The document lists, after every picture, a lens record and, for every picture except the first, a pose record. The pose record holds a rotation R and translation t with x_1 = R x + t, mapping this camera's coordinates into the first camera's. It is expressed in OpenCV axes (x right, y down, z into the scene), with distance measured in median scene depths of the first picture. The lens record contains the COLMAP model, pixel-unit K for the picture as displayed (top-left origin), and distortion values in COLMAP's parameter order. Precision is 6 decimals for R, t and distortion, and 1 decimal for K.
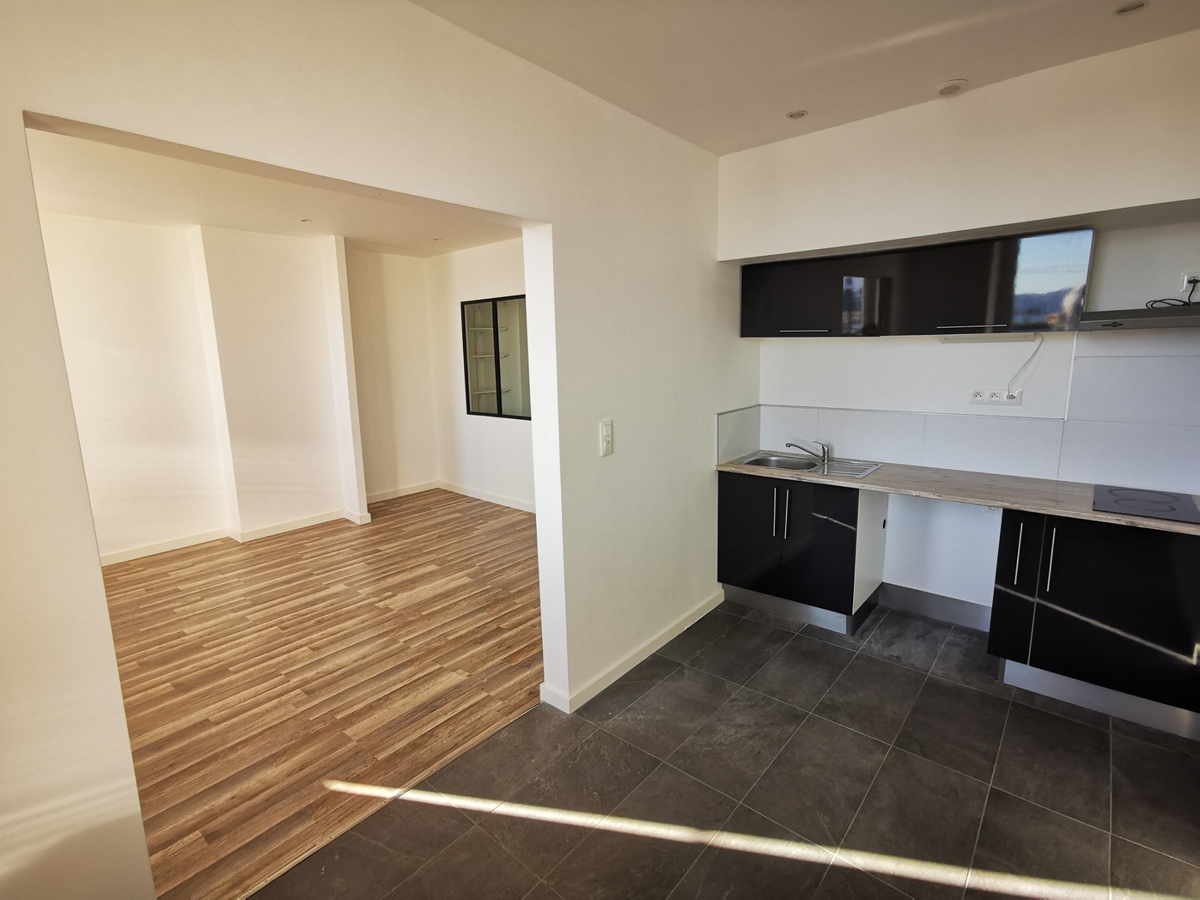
lens RADIAL K [[578.8, 0, 595.6], [0, 578.8, 452.0], [0, 0, 1]] dist [-0.010449, 0.011927]
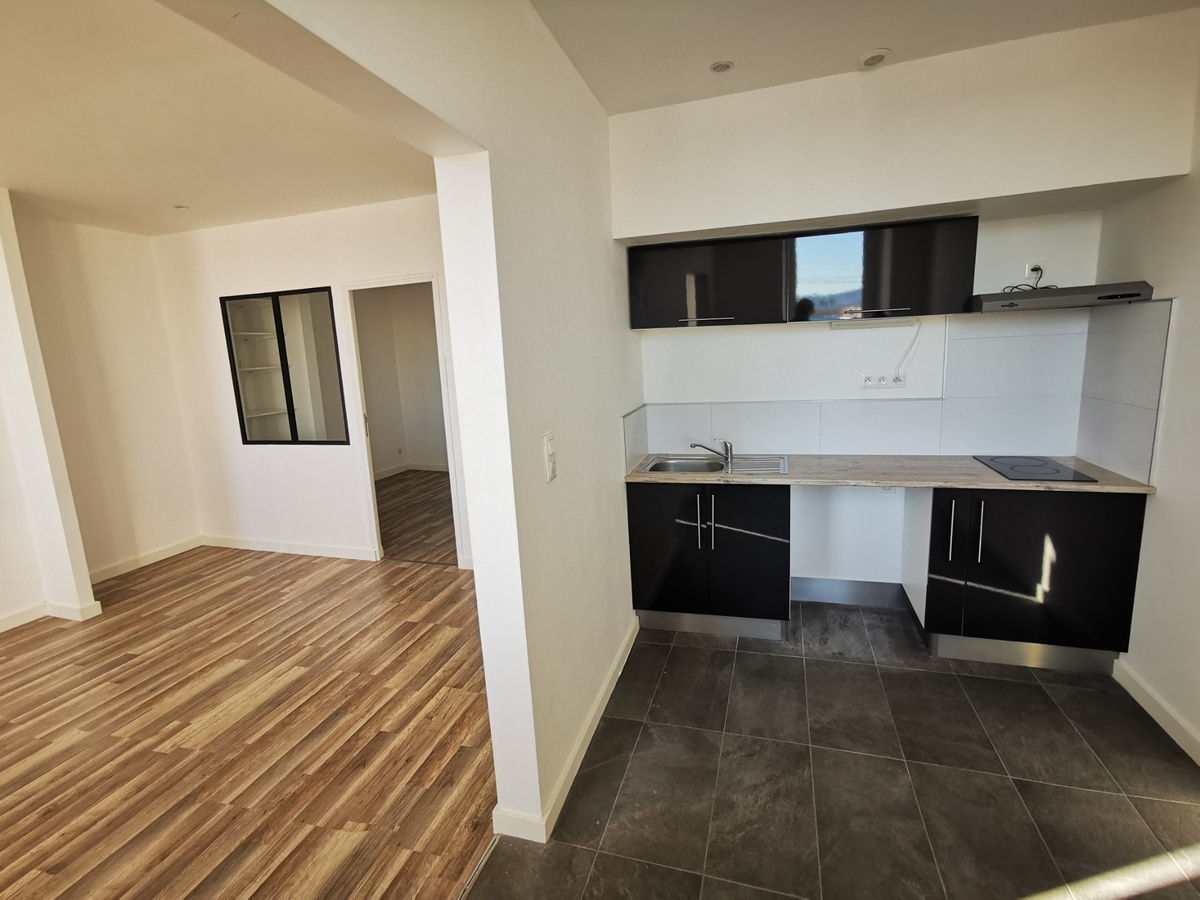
lens RADIAL K [[578.8, 0, 598.7], [0, 578.8, 450.0], [0, 0, 1]] dist [-0.010449, 0.011927]
pose [[0.916220, -0.091451, 0.390100, -0.165403], [0.098998, 0.995087, 0.000763, -0.020455], [-0.388254, 0.037920, 0.920772, 0.221630]]
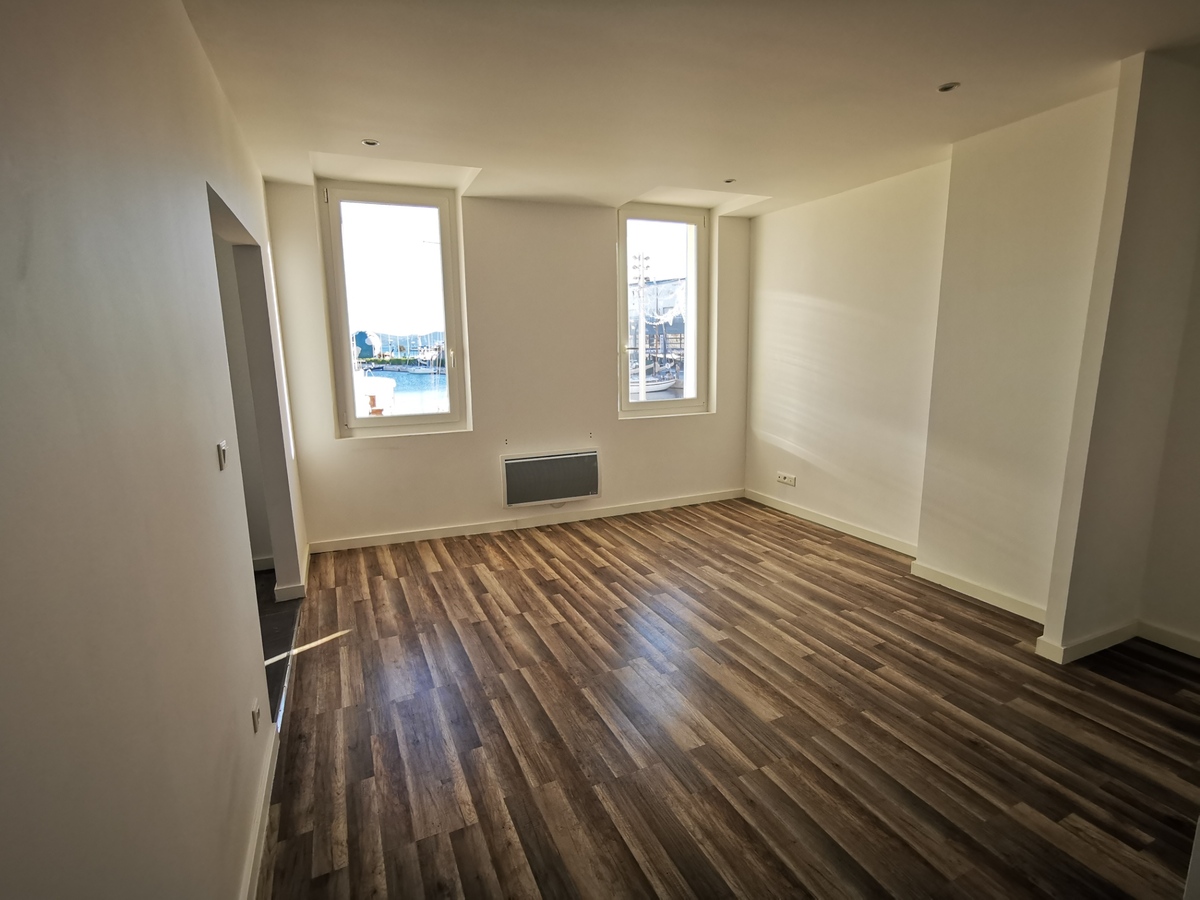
lens RADIAL K [[578.8, 0, 595.0], [0, 578.8, 447.5], [0, 0, 1]] dist [-0.010449, 0.011927]
pose [[-0.441929, 0.187211, -0.877297, 0.291024], [-0.126692, 0.955152, 0.267644, -0.217603], [0.888058, 0.229426, -0.398391, 1.302111]]
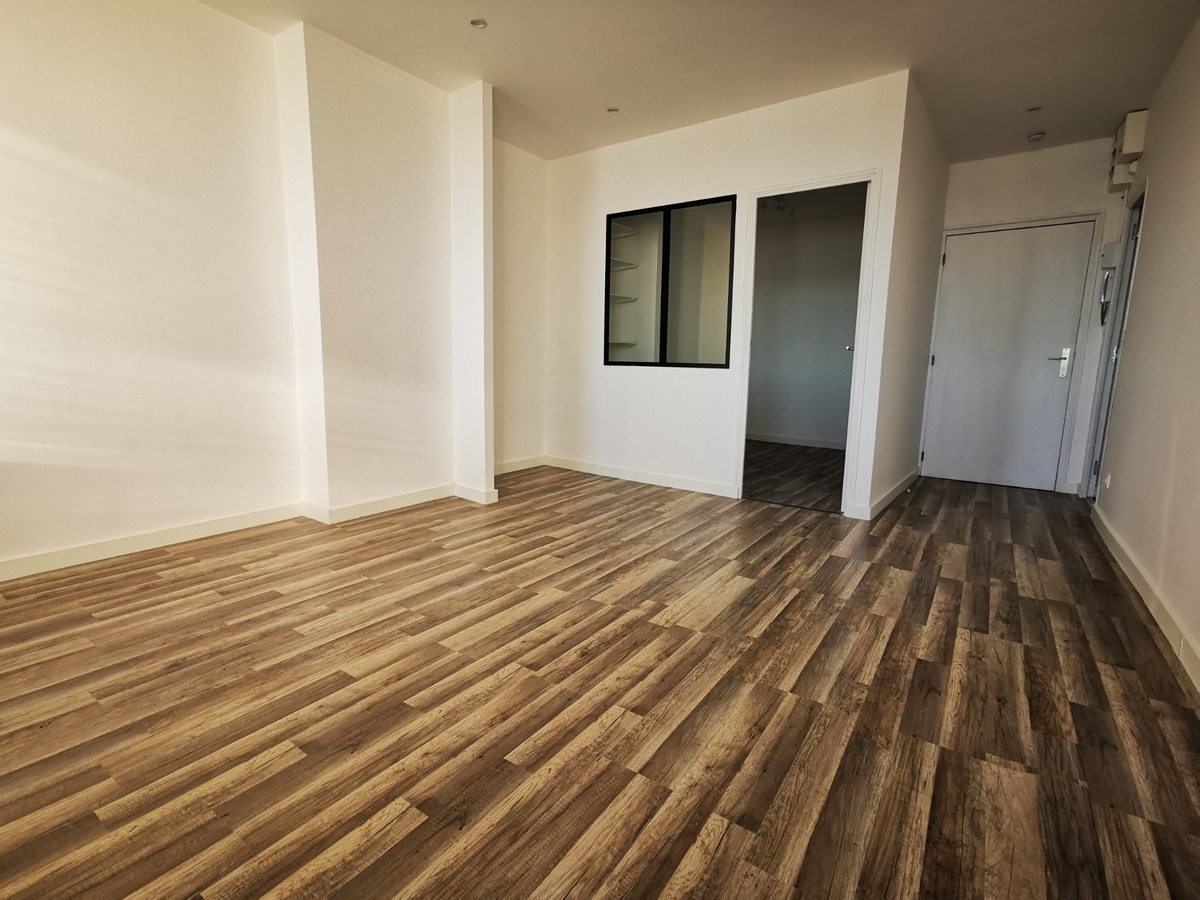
lens RADIAL K [[578.8, 0, 597.2], [0, 578.8, 453.0], [0, 0, 1]] dist [-0.010449, 0.011927]
pose [[0.996076, 0.026291, 0.084512, -0.536293], [-0.024809, 0.999520, -0.018536, 0.116980], [-0.084959, 0.016366, 0.996250, 0.457976]]
